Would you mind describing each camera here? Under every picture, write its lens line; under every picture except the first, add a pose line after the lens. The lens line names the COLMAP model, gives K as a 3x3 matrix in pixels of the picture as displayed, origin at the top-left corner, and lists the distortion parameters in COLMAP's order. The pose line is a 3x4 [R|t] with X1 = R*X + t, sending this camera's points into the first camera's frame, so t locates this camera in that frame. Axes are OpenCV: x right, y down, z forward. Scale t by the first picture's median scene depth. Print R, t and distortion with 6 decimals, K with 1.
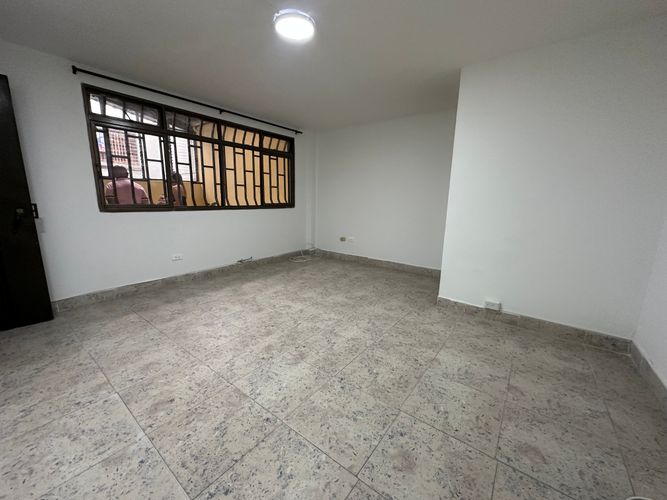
lens RADIAL K [[266.2, 0, 333.9], [0, 266.2, 250.4], [0, 0, 1]] dist [-0.000708, 0.000392]
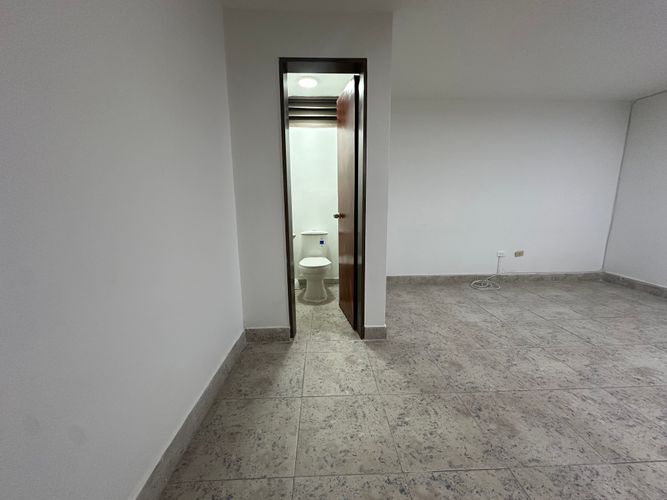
lens RADIAL K [[266.2, 0, 333.9], [0, 266.2, 250.4], [0, 0, 1]] dist [-0.000708, 0.000392]
pose [[-0.643549, -0.154588, 0.749631, -0.055474], [0.135370, 0.940965, 0.310258, -0.356389], [-0.753339, 0.301144, -0.584631, 1.881359]]
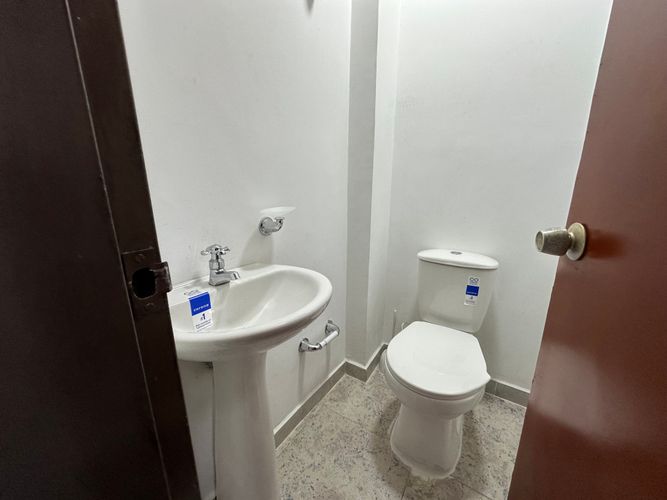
lens RADIAL K [[266.2, 0, 333.9], [0, 266.2, 250.4], [0, 0, 1]] dist [-0.000708, 0.000392]
pose [[-0.088326, -0.269251, 0.959011, 0.652931], [0.182652, 0.942072, 0.281317, -0.217888], [-0.979202, 0.200013, -0.034030, 1.319503]]
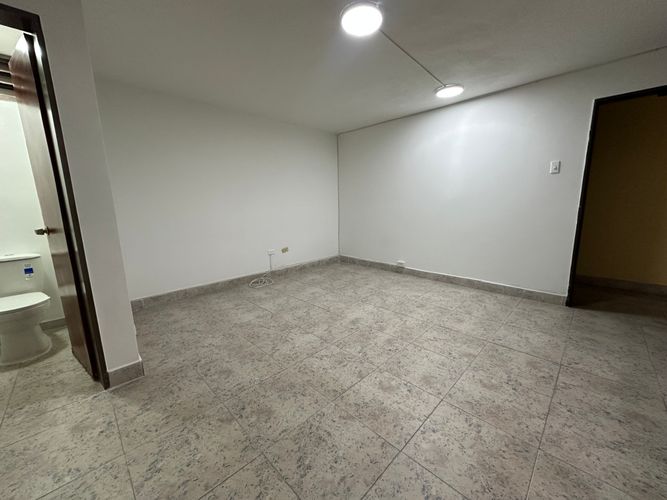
lens RADIAL K [[266.2, 0, 333.9], [0, 266.2, 250.4], [0, 0, 1]] dist [-0.000708, 0.000392]
pose [[-0.991233, -0.025397, 0.129664, -0.160821], [0.023046, 0.933077, 0.358937, -0.351836], [-0.130103, 0.358778, -0.924311, 1.801554]]
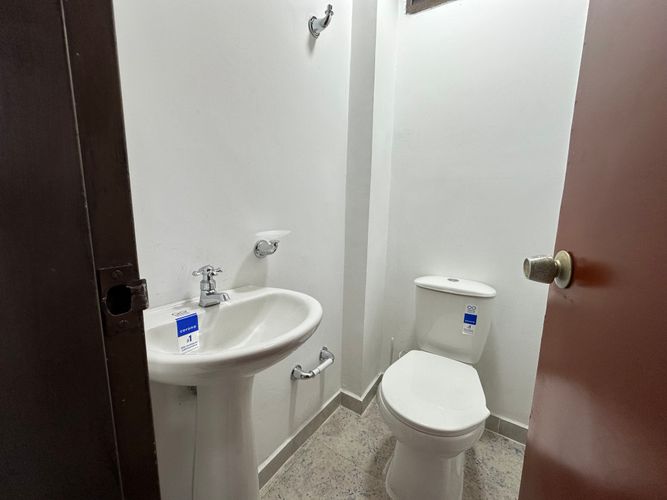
lens RADIAL K [[266.2, 0, 333.9], [0, 266.2, 250.4], [0, 0, 1]] dist [-0.000708, 0.000392]
pose [[-0.075182, -0.178352, 0.981090, 0.650199], [0.164212, 0.968228, 0.188598, -0.214230], [-0.983556, 0.175286, -0.043506, 1.308299]]
